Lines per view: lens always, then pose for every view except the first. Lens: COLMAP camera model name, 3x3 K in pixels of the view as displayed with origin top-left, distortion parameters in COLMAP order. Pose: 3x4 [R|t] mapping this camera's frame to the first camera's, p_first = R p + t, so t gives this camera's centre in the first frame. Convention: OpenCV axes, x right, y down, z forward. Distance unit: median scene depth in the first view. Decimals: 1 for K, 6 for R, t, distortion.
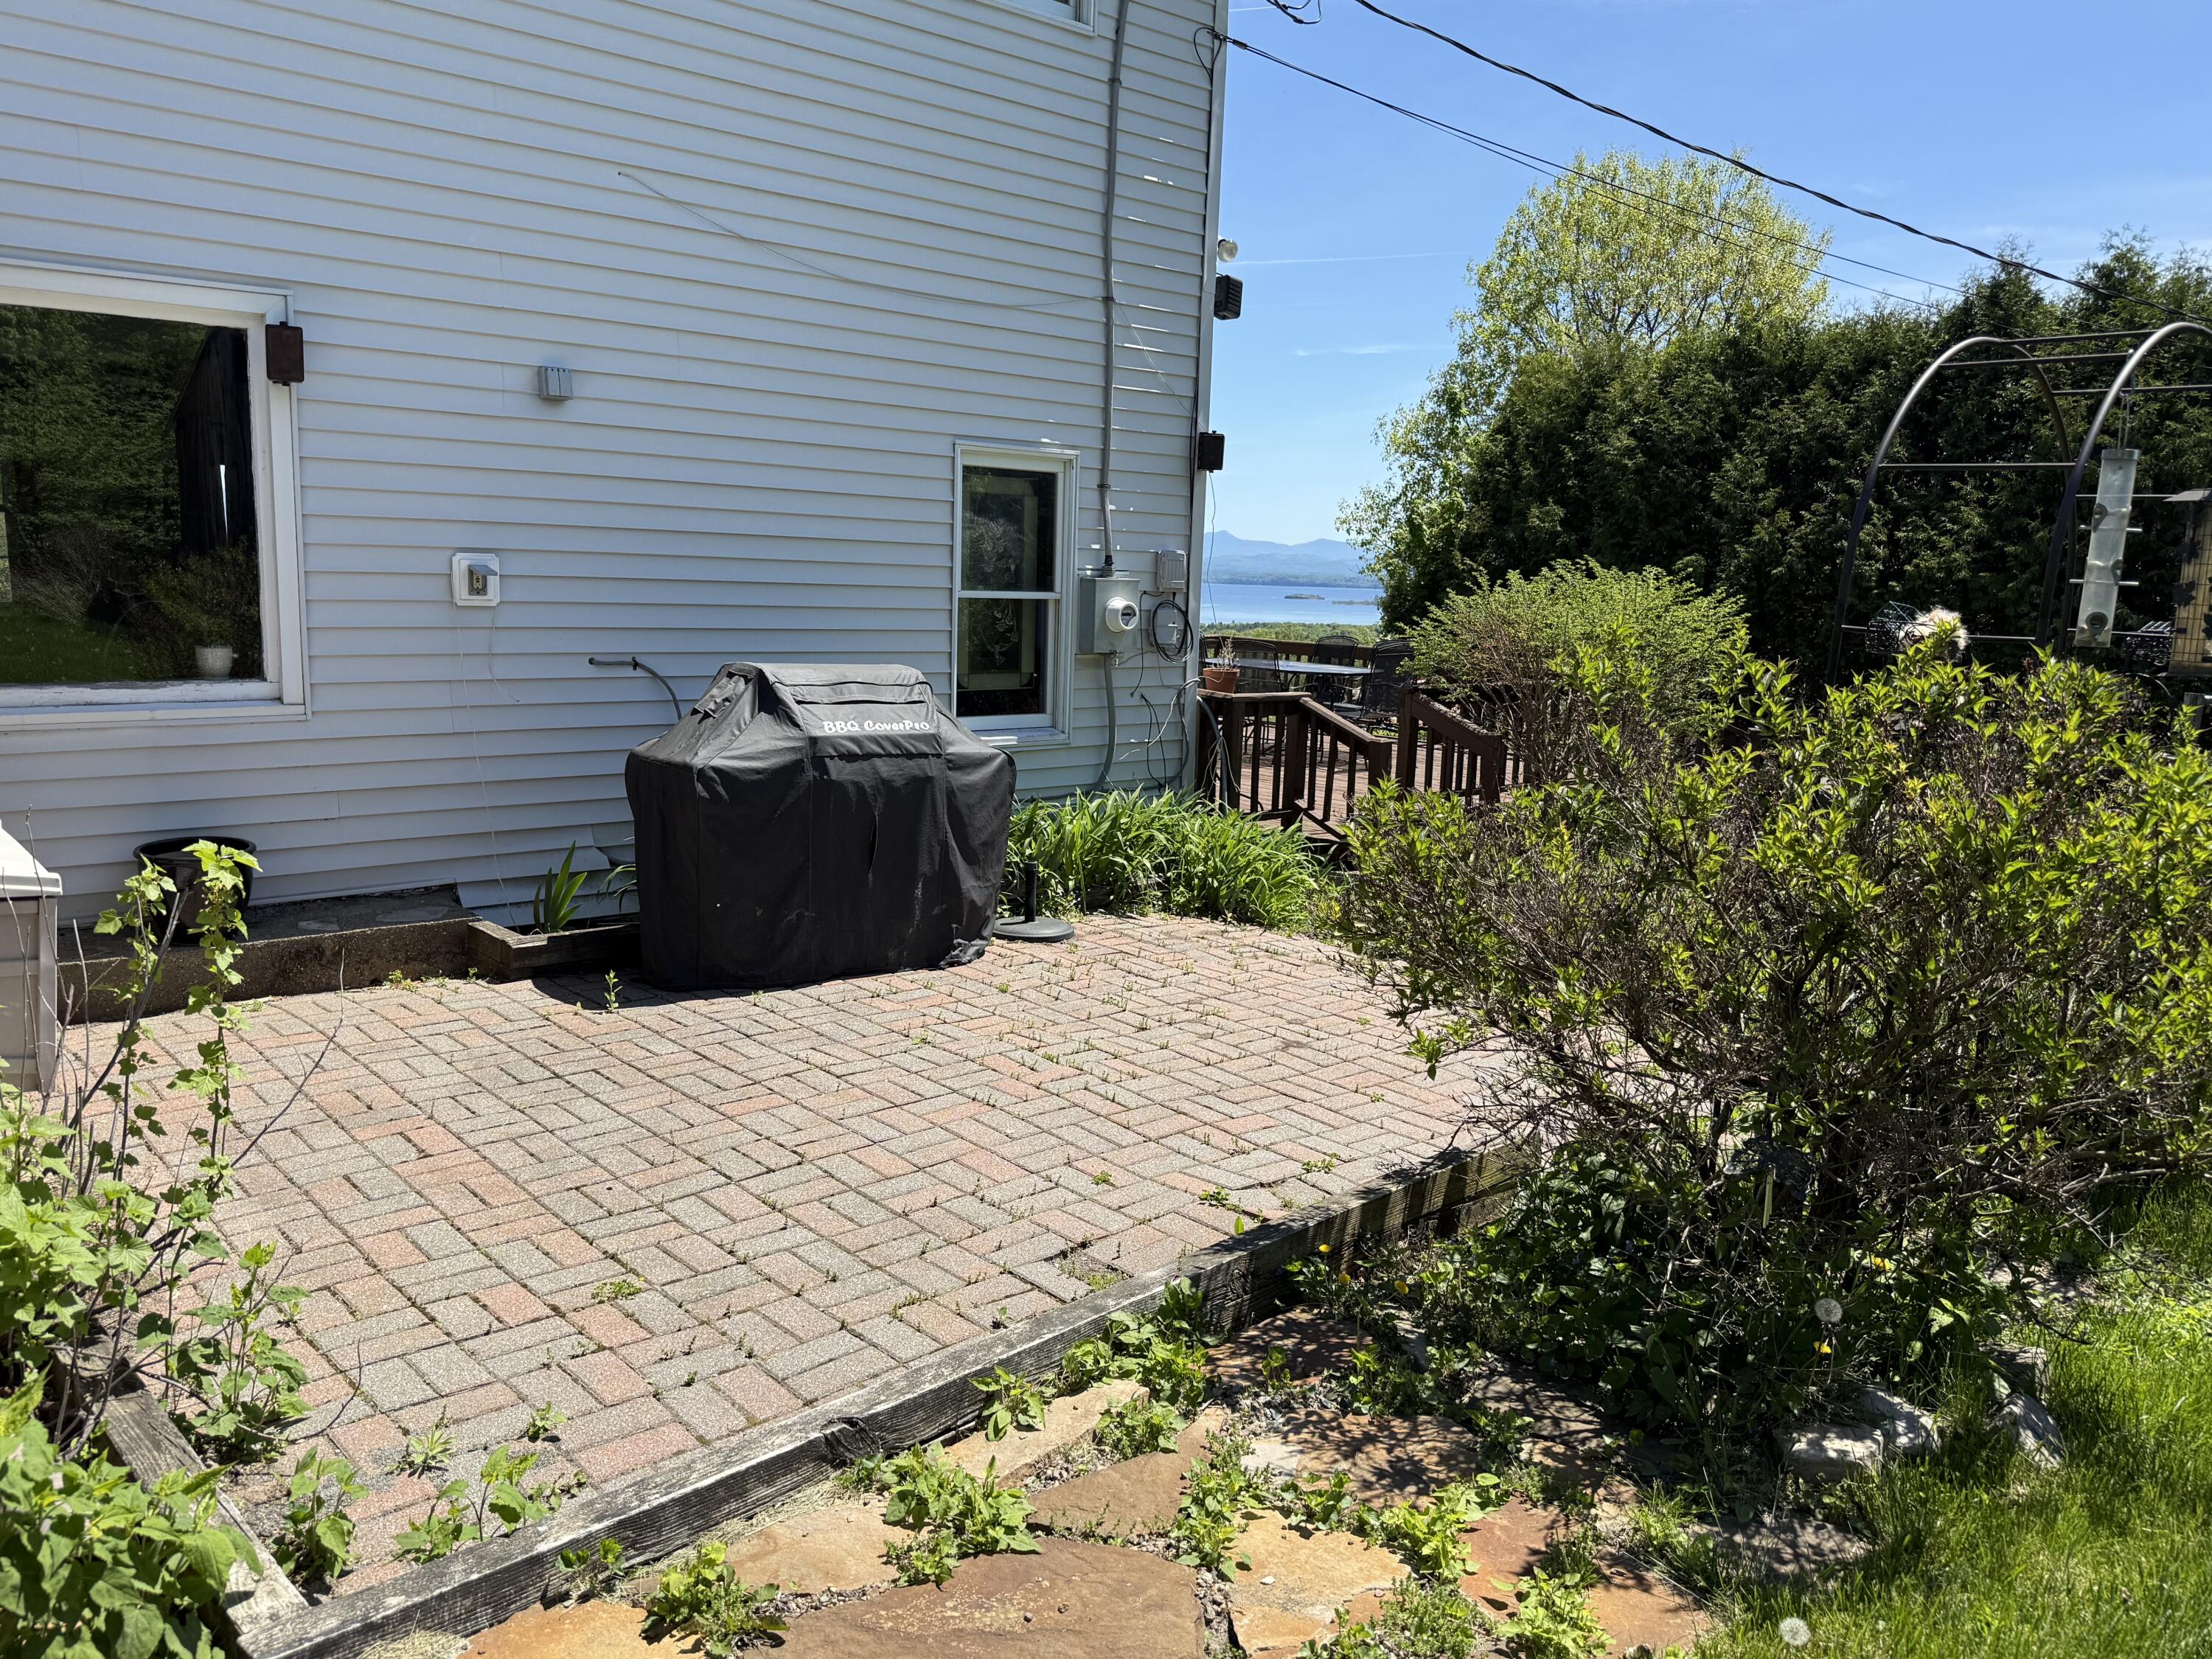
lens RADIAL K [[1620.1, 0, 1106.0], [0, 1620.1, 829.5], [0, 0, 1]] dist [0.170134, -0.352552]
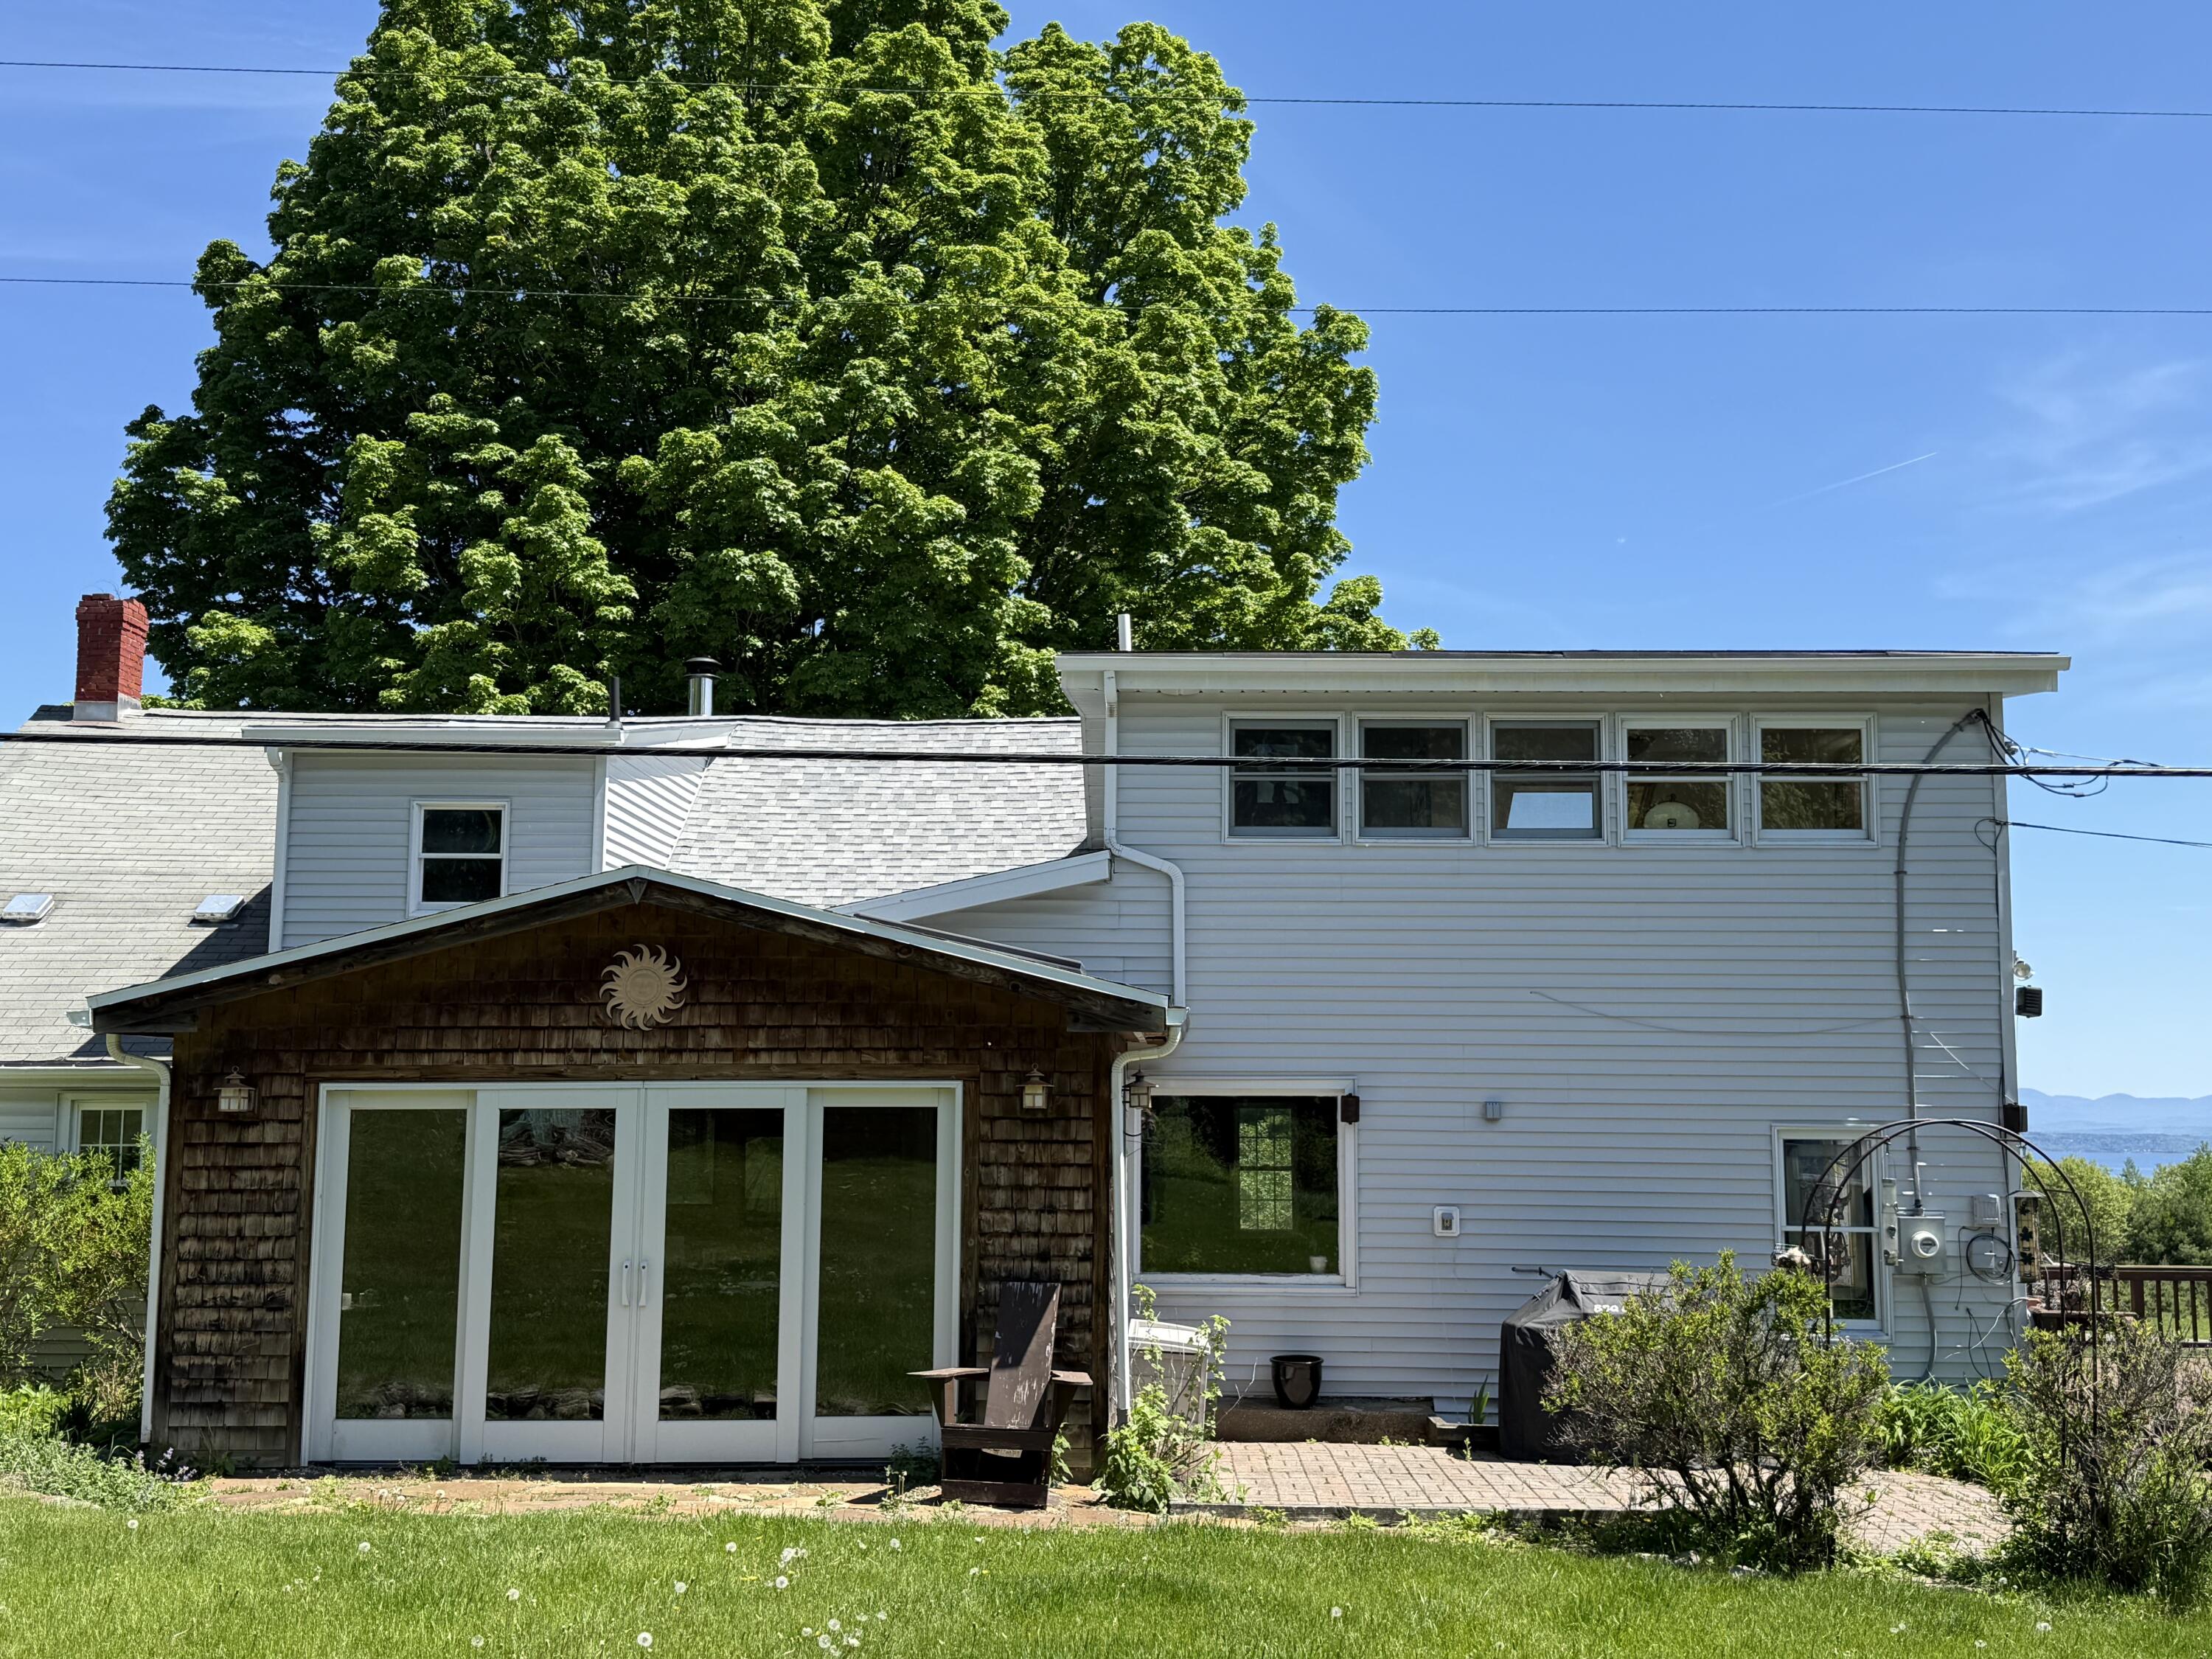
lens RADIAL K [[2334.2, 0, 1106.0], [0, 2334.2, 829.5], [0, 0, 1]] dist [0.119602, -0.007294]
pose [[0.737388, -0.110896, -0.666304, 0.908348], [-0.090055, 0.961485, -0.259687, 0.112838], [0.669439, 0.251495, 0.699000, -0.949890]]
